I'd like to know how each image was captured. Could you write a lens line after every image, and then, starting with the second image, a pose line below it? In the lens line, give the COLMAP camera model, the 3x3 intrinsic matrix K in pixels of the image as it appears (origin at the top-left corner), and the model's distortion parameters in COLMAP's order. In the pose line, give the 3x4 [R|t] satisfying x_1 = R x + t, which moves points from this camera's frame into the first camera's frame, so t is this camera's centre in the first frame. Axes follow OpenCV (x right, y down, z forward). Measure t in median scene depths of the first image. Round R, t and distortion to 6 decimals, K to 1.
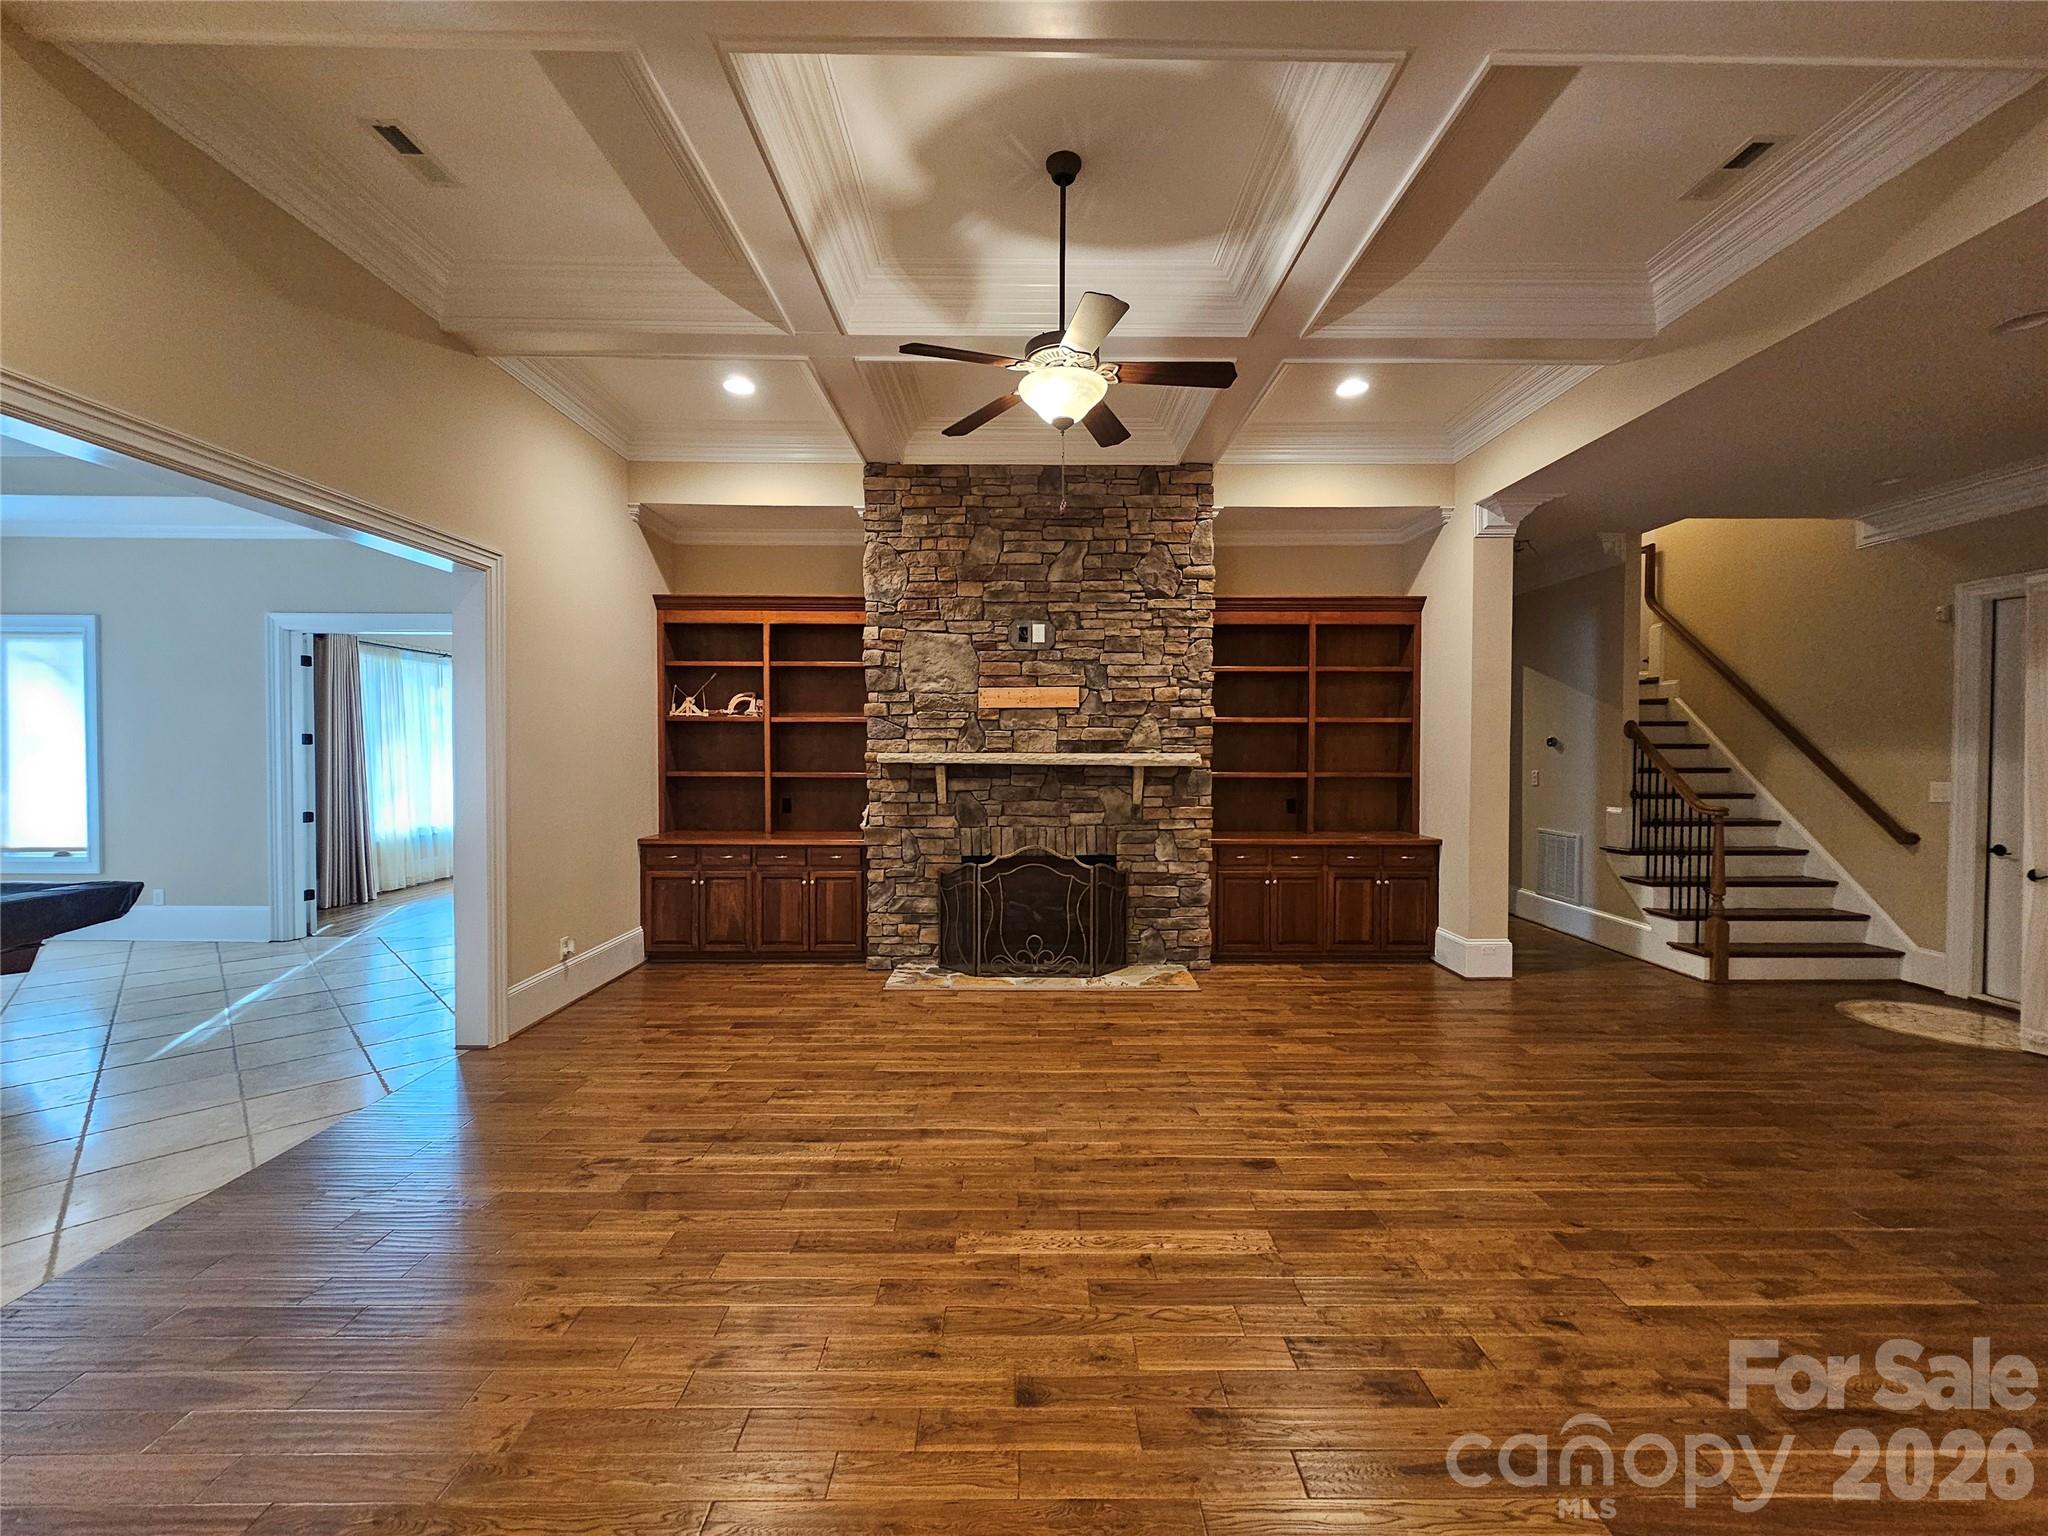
lens RADIAL K [[830.9, 0, 1025.8], [0, 830.9, 769.4], [0, 0, 1]] dist [-0.002003, -0.000183]
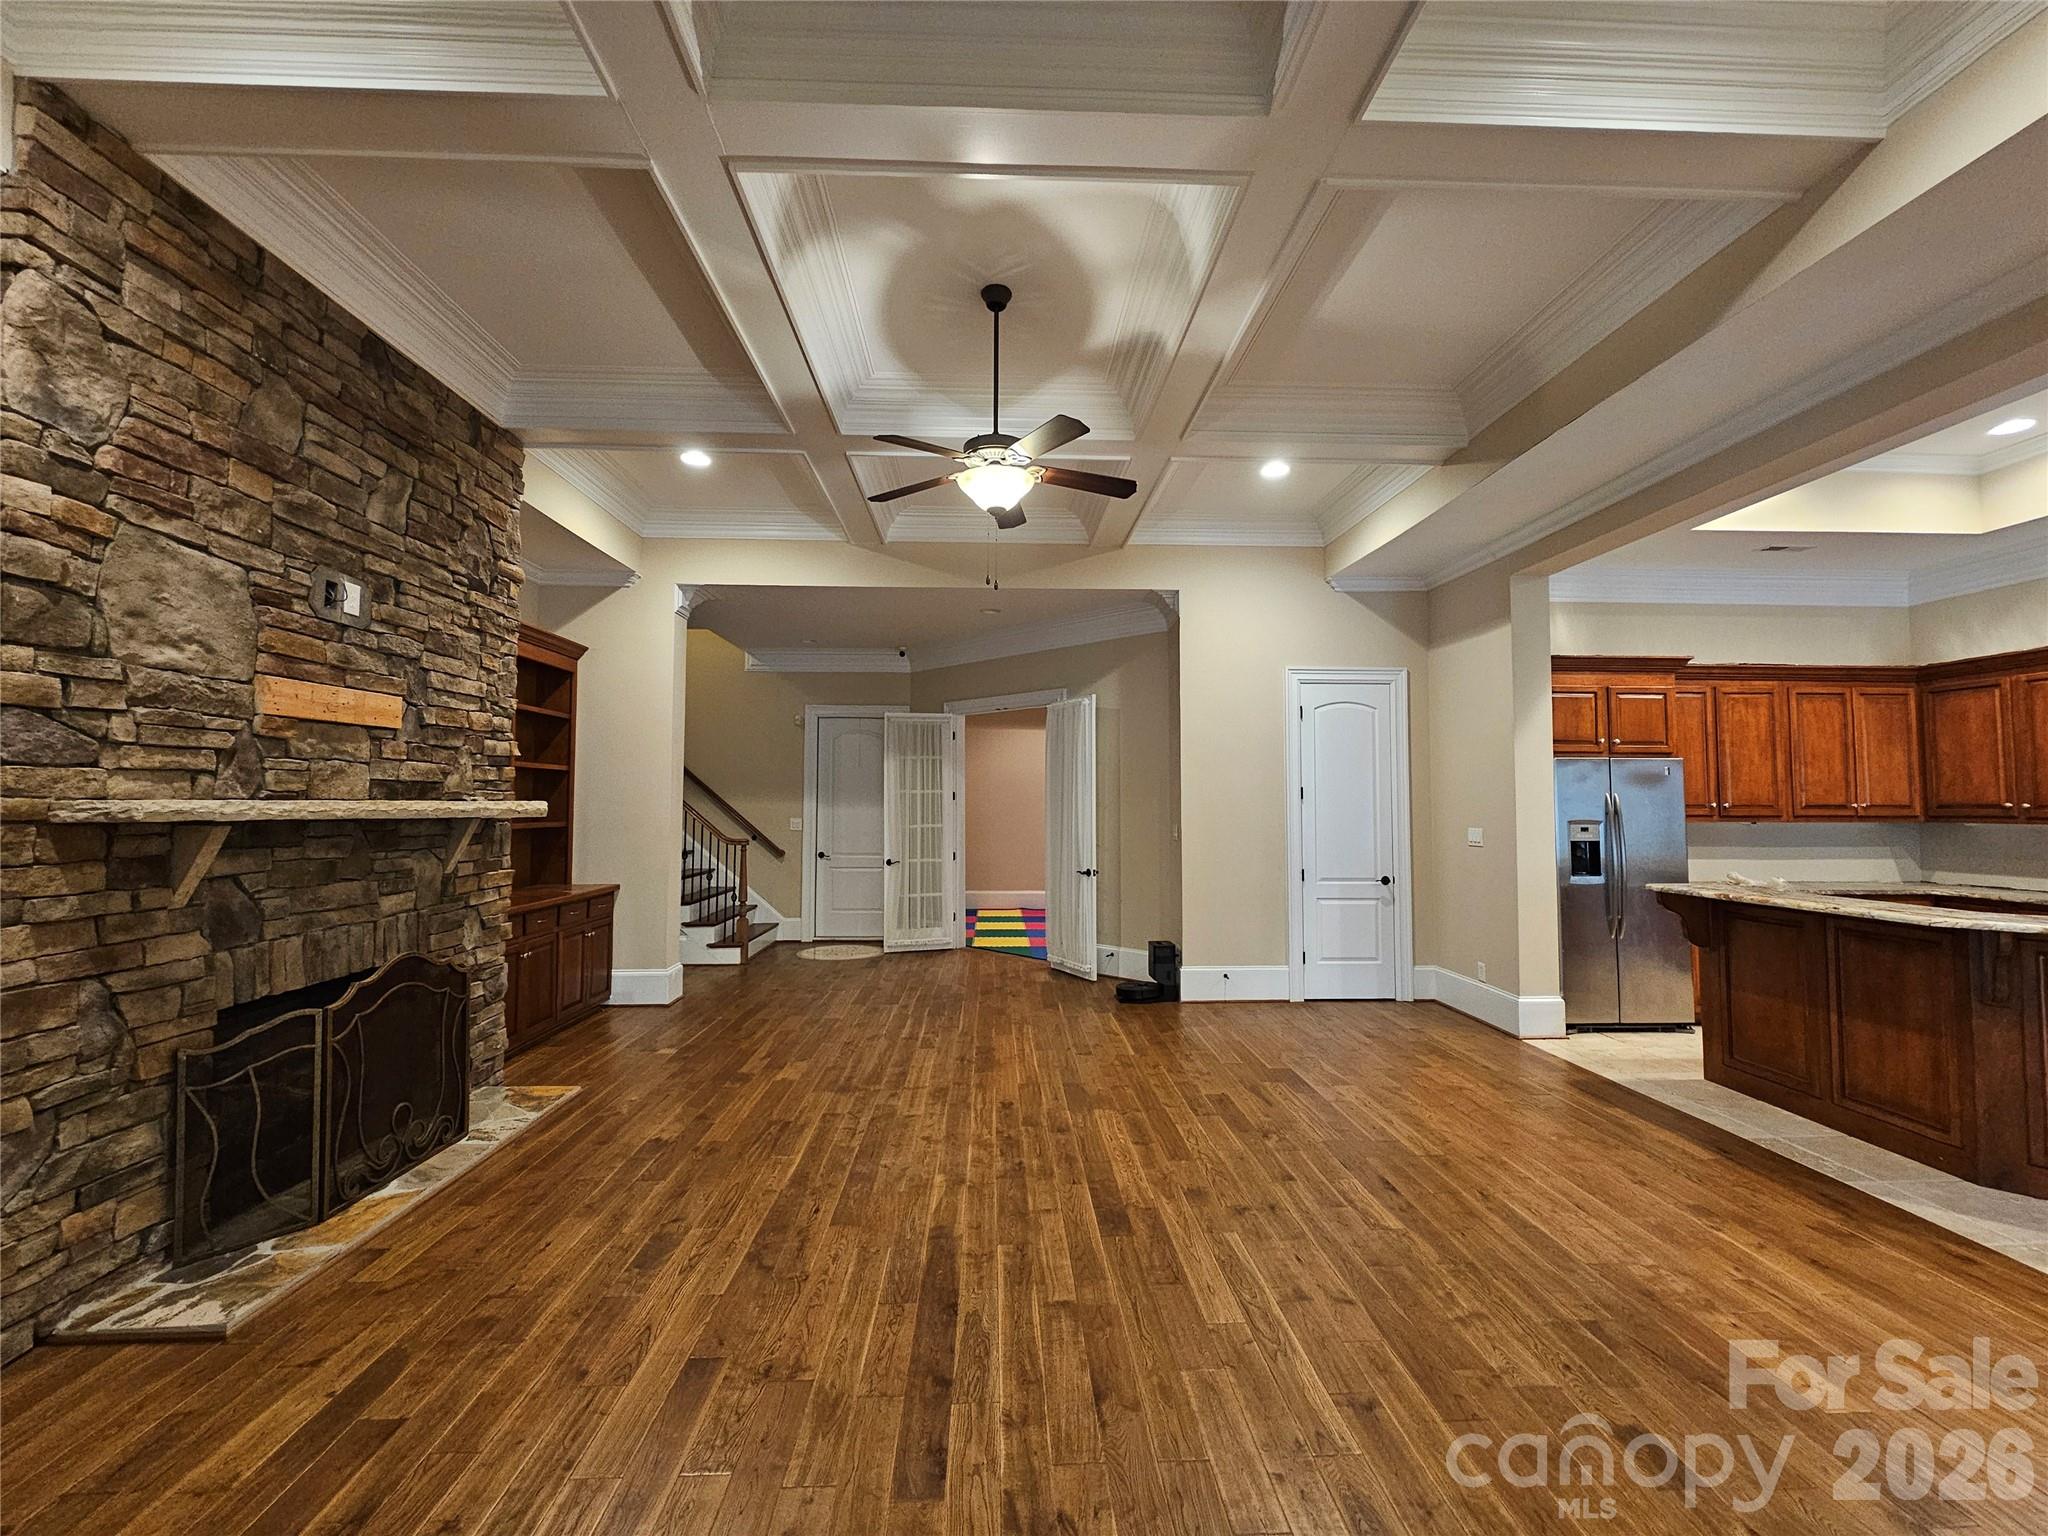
lens RADIAL K [[830.9, 0, 1025.8], [0, 830.9, 769.4], [0, 0, 1]] dist [-0.002003, -0.000183]
pose [[-0.032283, 0.038765, 0.998727, -0.587863], [0.024231, 0.998984, -0.037991, -0.007808], [-0.999185, 0.022974, -0.033190, 0.541104]]
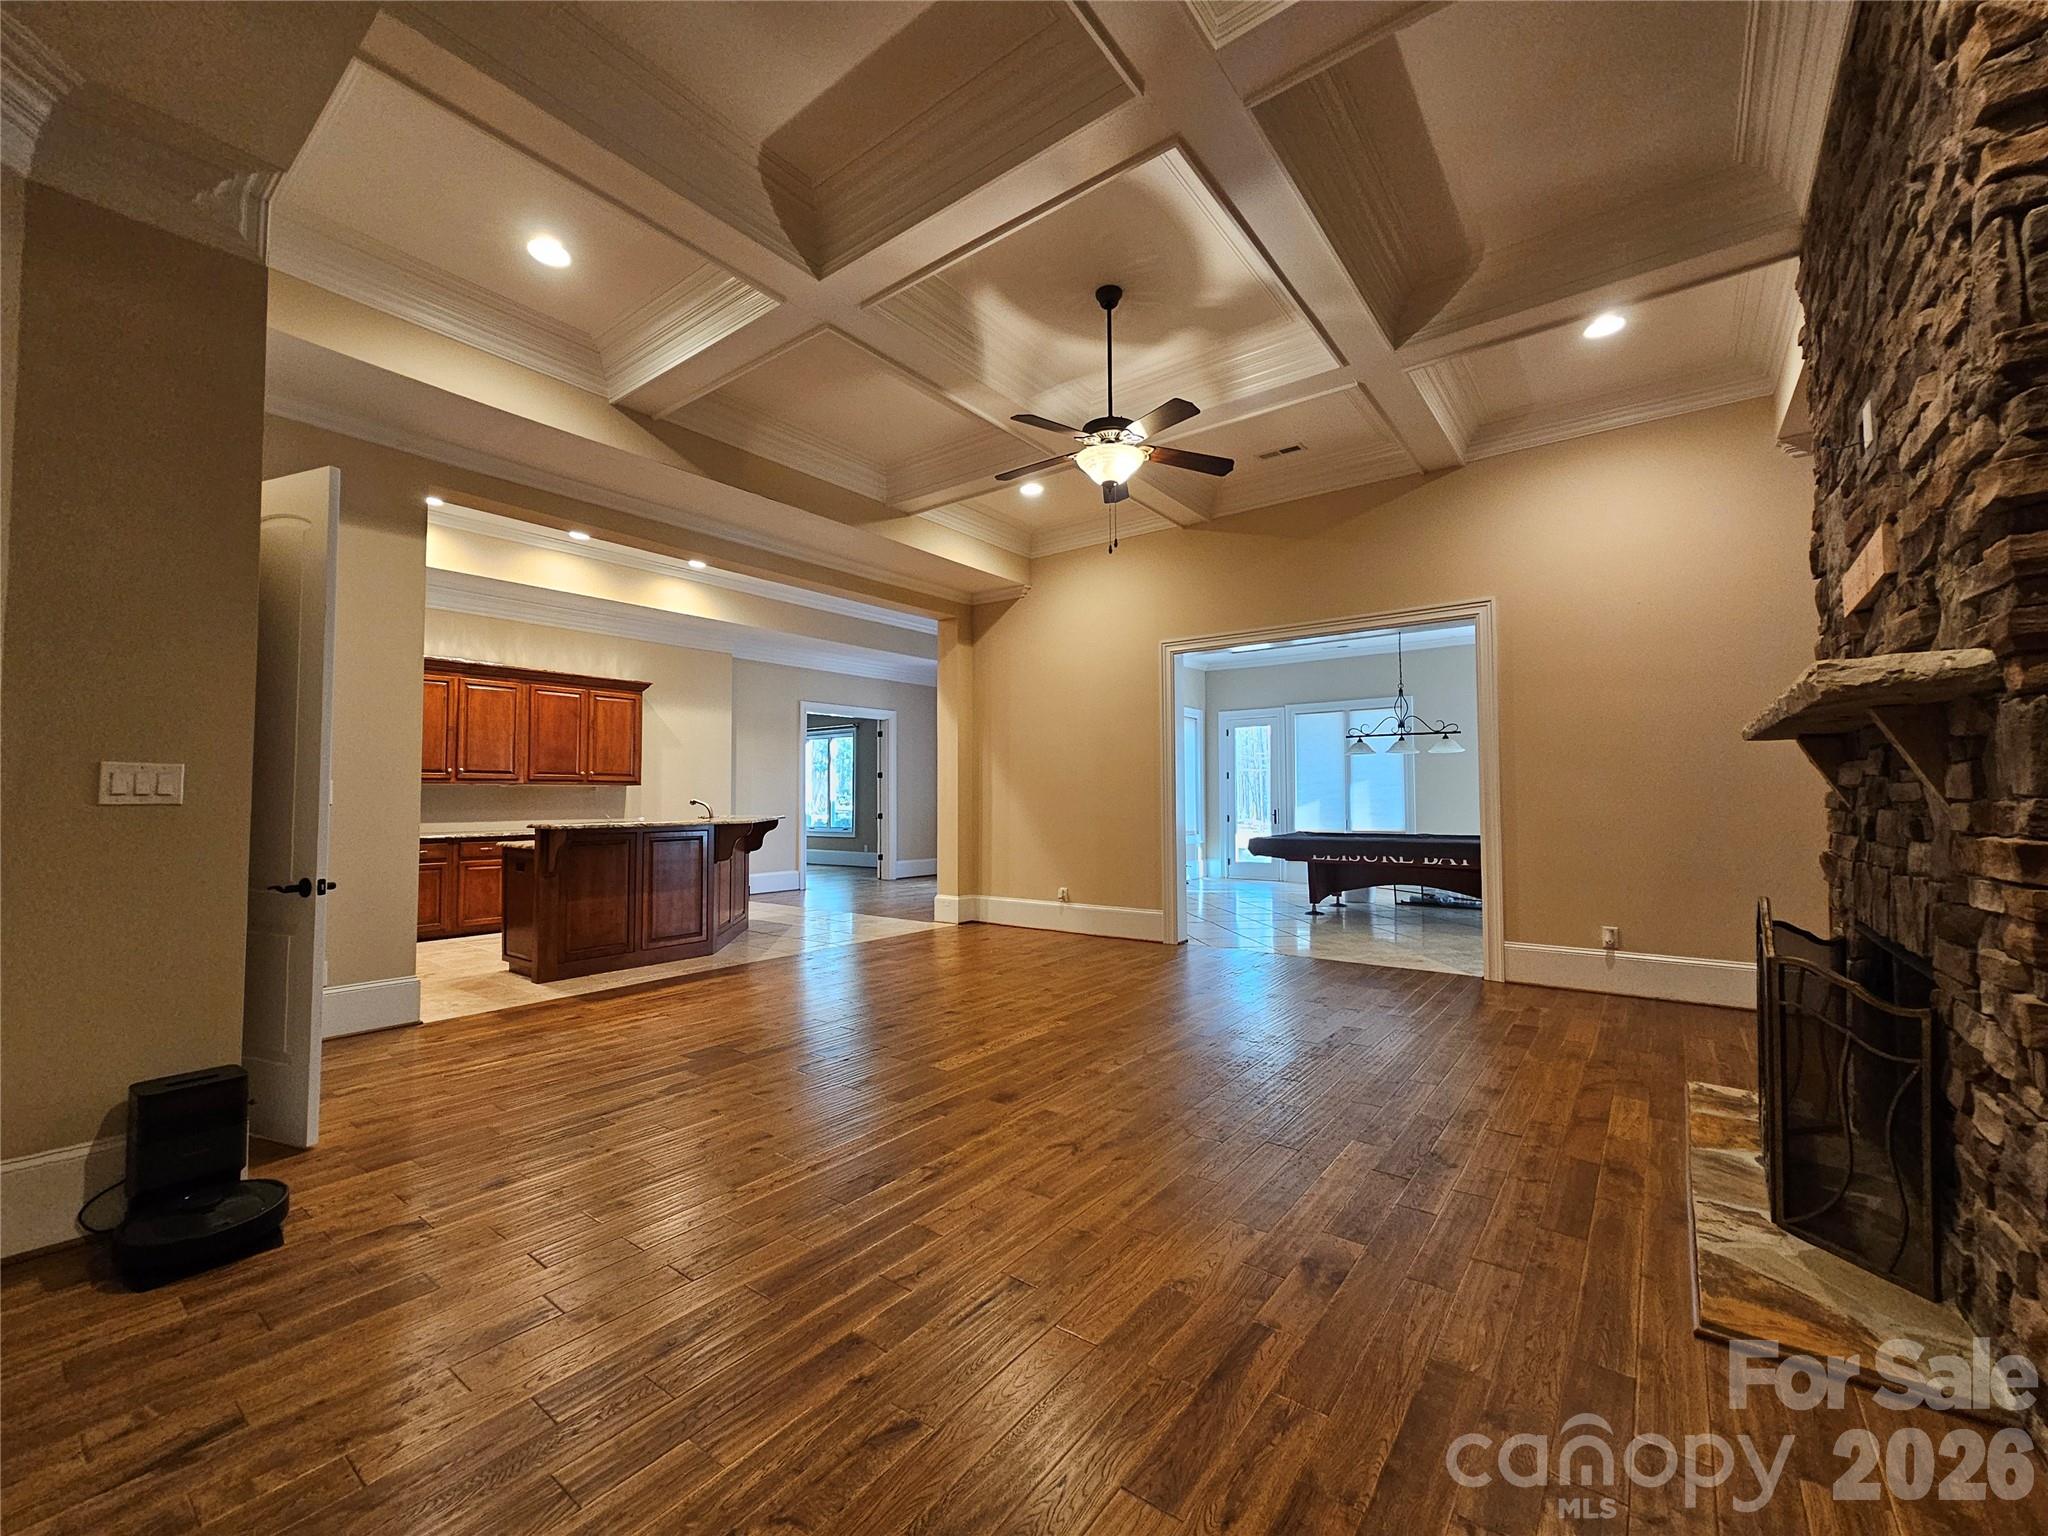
lens RADIAL K [[841.1, 0, 1027.9], [0, 841.1, 765.0], [0, 0, 1]] dist [-0.000570, -0.000028]
pose [[-0.610468, -0.032944, -0.791356, 0.626294], [-0.018030, 0.999454, -0.027699, 0.036250], [0.791836, -0.002641, -0.610728, 0.920588]]
